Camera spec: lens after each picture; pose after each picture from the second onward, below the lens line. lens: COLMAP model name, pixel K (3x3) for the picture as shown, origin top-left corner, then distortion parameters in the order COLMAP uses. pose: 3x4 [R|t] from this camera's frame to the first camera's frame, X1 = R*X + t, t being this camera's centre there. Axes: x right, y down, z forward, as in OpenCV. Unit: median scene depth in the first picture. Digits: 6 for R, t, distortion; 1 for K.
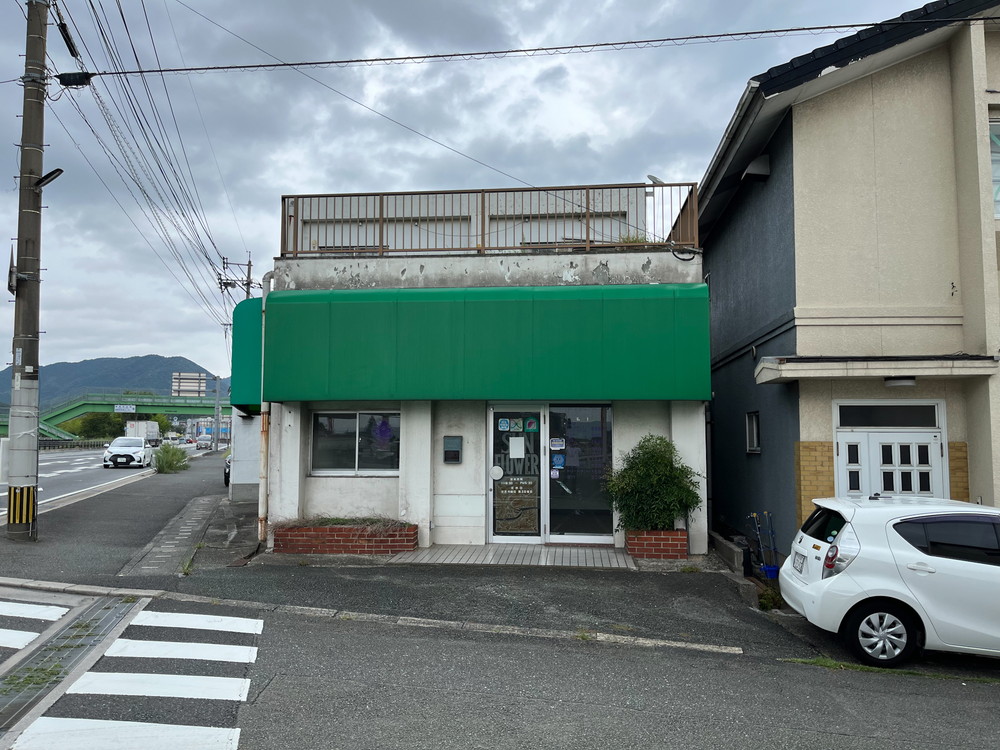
lens RADIAL K [[764.6, 0, 499.4], [0, 764.6, 378.1], [0, 0, 1]] dist [0.009562, 0.000451]
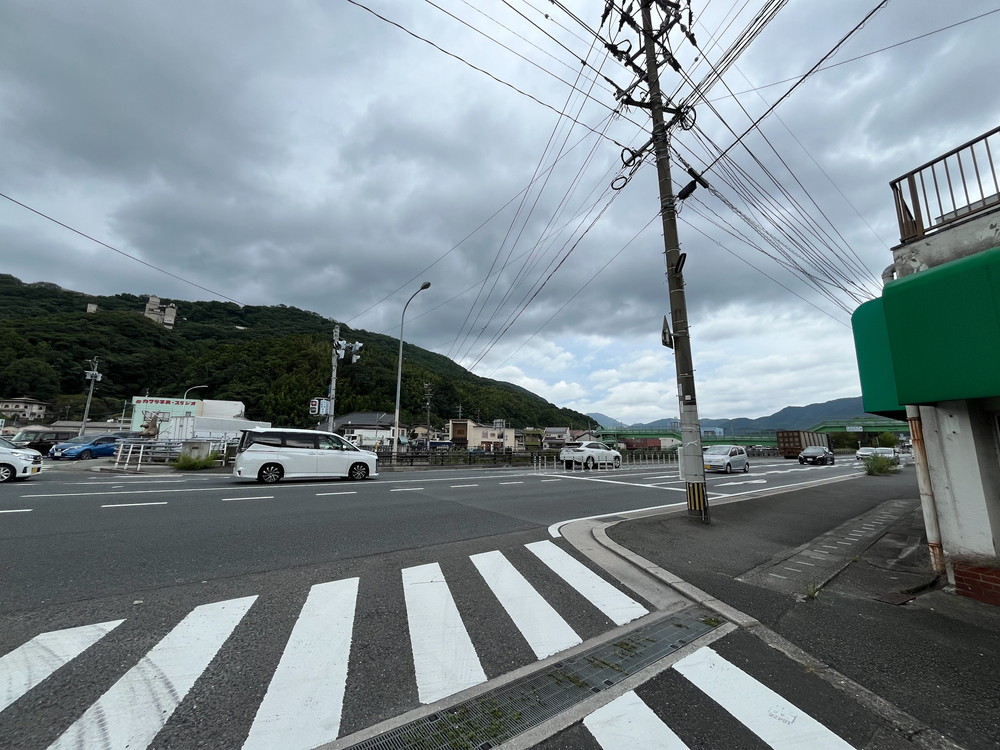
lens RADIAL K [[404.2, 0, 500.2], [0, 404.2, 375.5], [0, 0, 1]] dist [-0.004131, -0.000037]
pose [[0.375261, -0.158001, -0.913354, -0.055635], [0.065640, 0.987421, -0.143845, 0.031928], [0.924592, -0.005973, 0.380911, 0.391829]]
